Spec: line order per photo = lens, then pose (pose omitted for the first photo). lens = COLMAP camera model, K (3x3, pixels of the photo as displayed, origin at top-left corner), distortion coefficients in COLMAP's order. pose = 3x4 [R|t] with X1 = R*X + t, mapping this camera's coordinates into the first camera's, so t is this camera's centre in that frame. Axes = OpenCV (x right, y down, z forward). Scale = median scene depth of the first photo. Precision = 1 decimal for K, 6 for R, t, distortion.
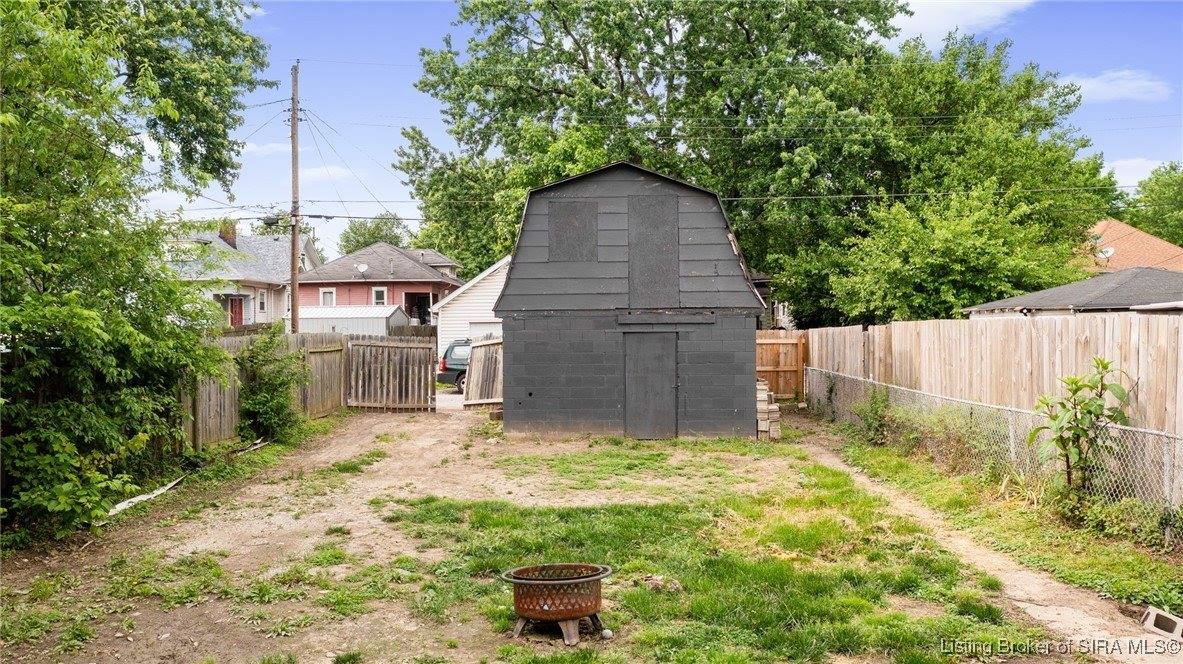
lens RADIAL K [[944.7, 0, 591.5], [0, 944.7, 332.0], [0, 0, 1]] dist [-0.002221, 0.000307]
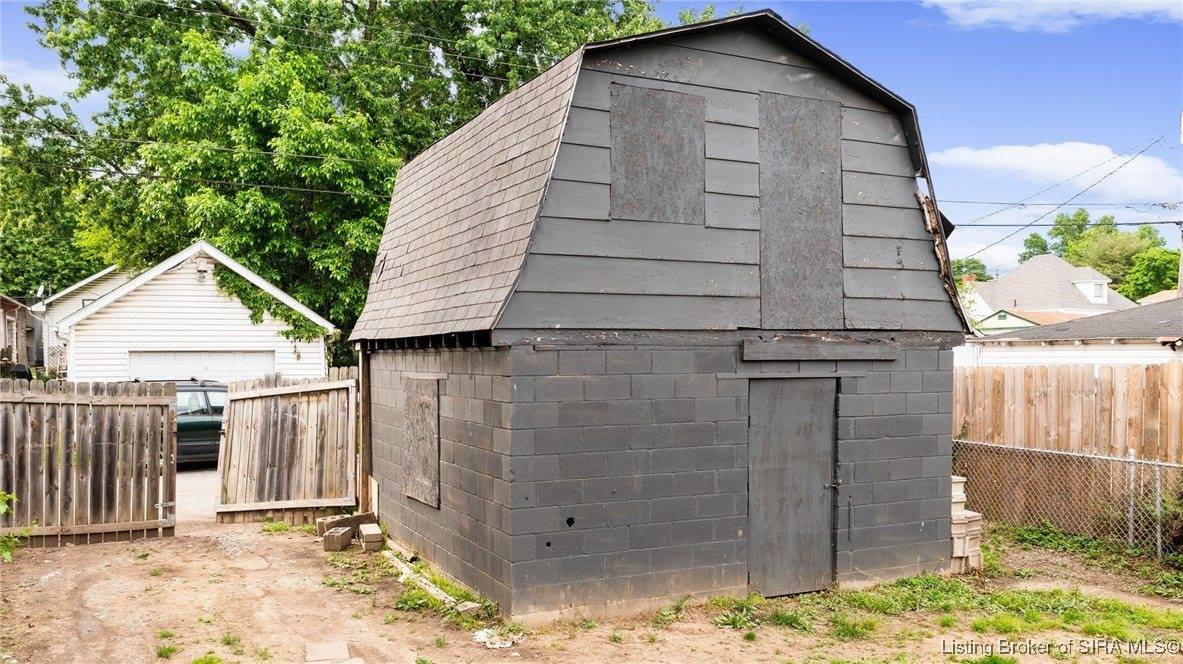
lens RADIAL K [[951.5, 0, 589.0], [0, 951.5, 396.3], [0, 0, 1]] dist [-0.006411, -0.004494]
pose [[0.891218, -0.013936, 0.453361, -0.256548], [-0.002996, 0.999325, 0.036609, -0.008139], [-0.453565, -0.033984, 0.890575, 0.606782]]
